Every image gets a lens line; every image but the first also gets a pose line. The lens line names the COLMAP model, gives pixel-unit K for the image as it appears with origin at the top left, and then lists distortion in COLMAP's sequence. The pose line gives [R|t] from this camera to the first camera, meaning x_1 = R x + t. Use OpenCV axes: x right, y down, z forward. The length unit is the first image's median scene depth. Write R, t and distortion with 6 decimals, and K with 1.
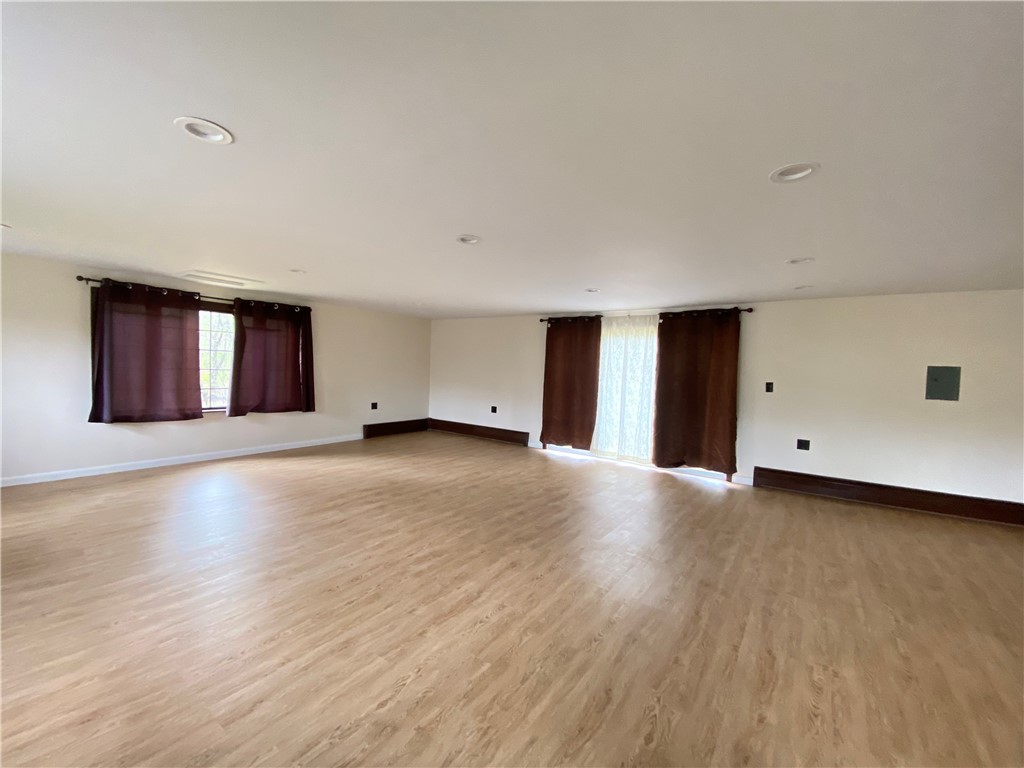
lens RADIAL K [[415.4, 0, 507.6], [0, 415.4, 385.5], [0, 0, 1]] dist [0.039923, -0.030441]
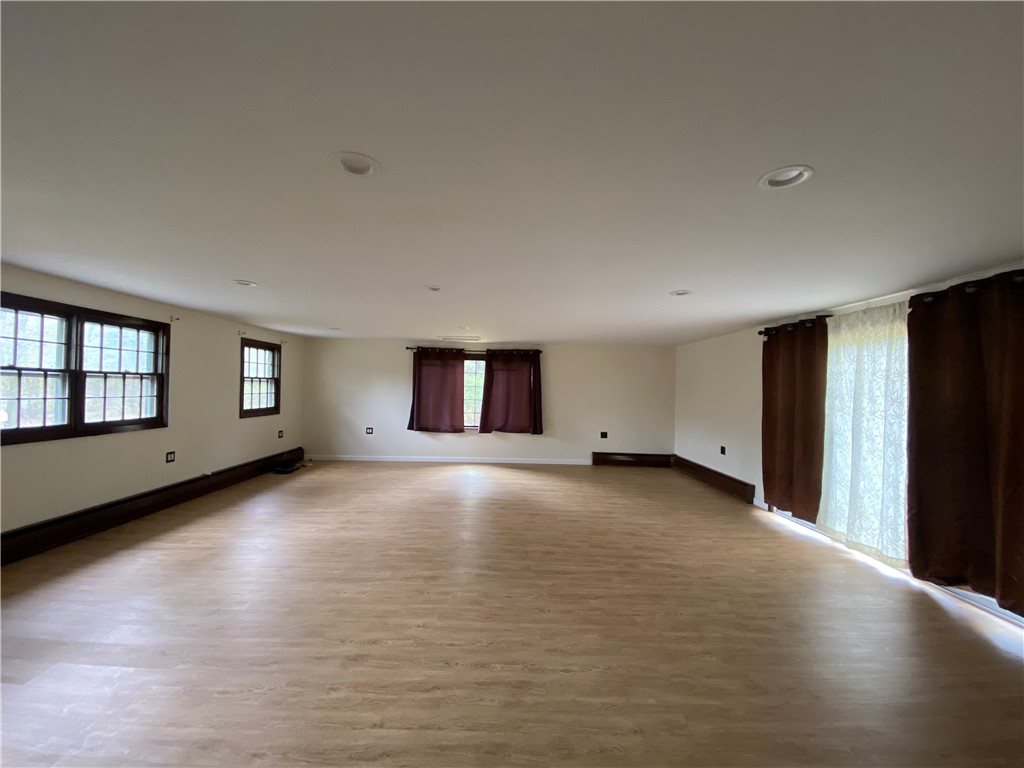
lens RADIAL K [[415.4, 0, 507.6], [0, 415.4, 385.5], [0, 0, 1]] dist [0.039923, -0.030441]
pose [[0.583051, -0.030574, -0.811860, 0.516714], [-0.035378, 0.997388, -0.062969, -0.000990], [0.811665, 0.065436, 0.580447, 0.254220]]
